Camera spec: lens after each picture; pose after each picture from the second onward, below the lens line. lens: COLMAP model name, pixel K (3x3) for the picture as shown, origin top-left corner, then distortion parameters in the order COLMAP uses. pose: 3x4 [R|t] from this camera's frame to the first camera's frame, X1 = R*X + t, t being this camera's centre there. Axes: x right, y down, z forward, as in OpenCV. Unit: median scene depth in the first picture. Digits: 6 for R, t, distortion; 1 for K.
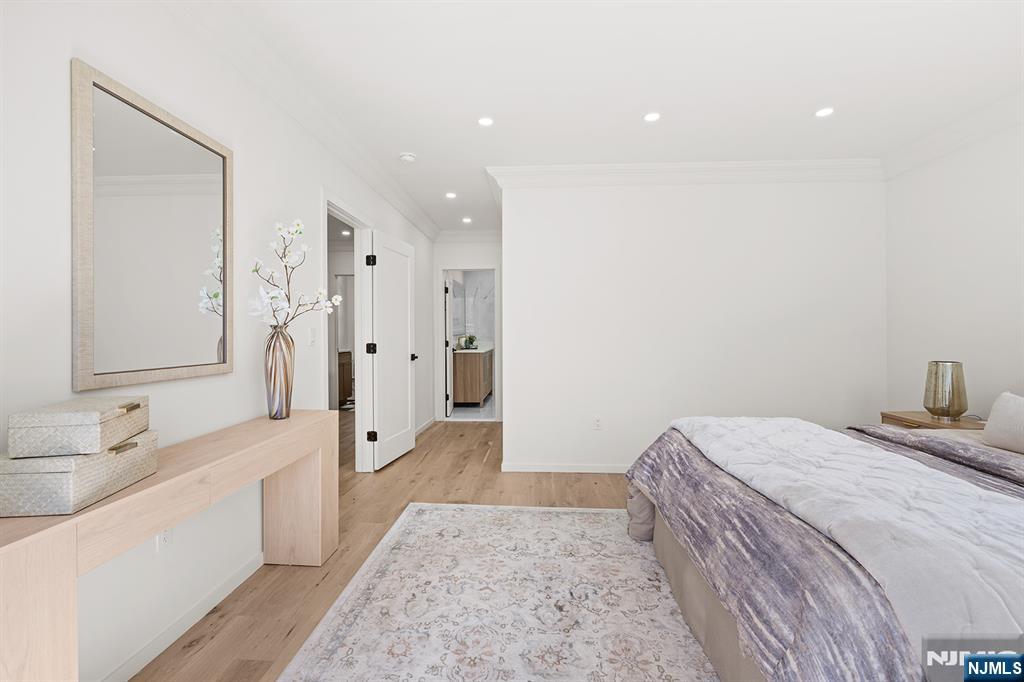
lens RADIAL K [[461.5, 0, 511.3], [0, 461.5, 338.2], [0, 0, 1]] dist [-0.000592, 0.000682]
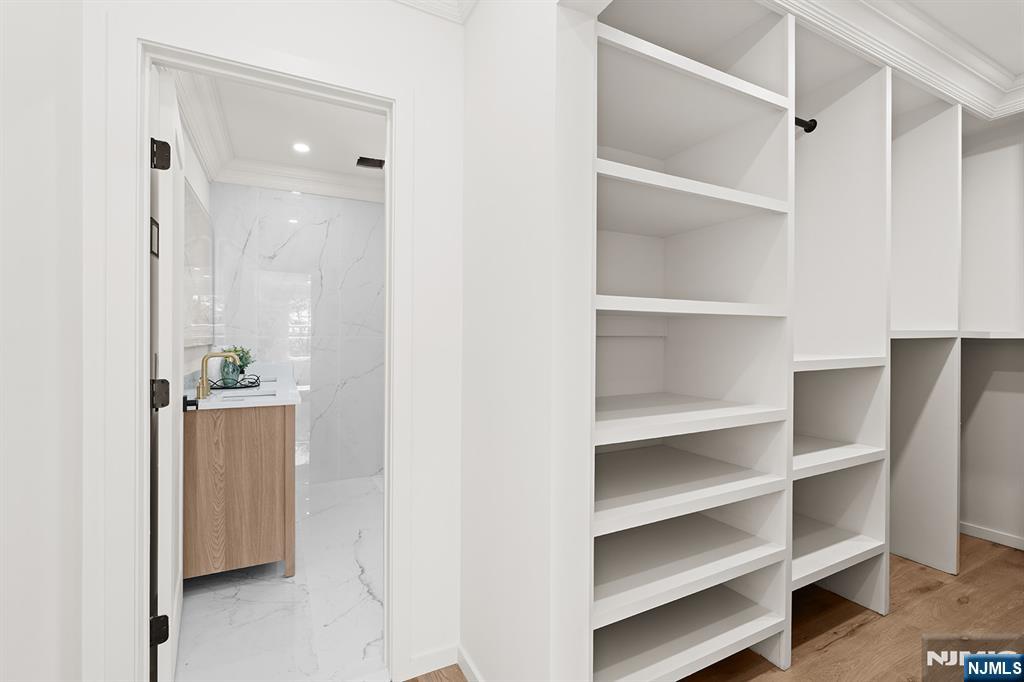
lens RADIAL K [[461.5, 0, 511.3], [0, 461.5, 338.2], [0, 0, 1]] dist [-0.000592, 0.000682]
pose [[0.869122, 0.008537, 0.494525, -0.090663], [-0.005162, 0.999953, -0.008190, -0.015077], [-0.494571, 0.004565, 0.869125, 0.638532]]
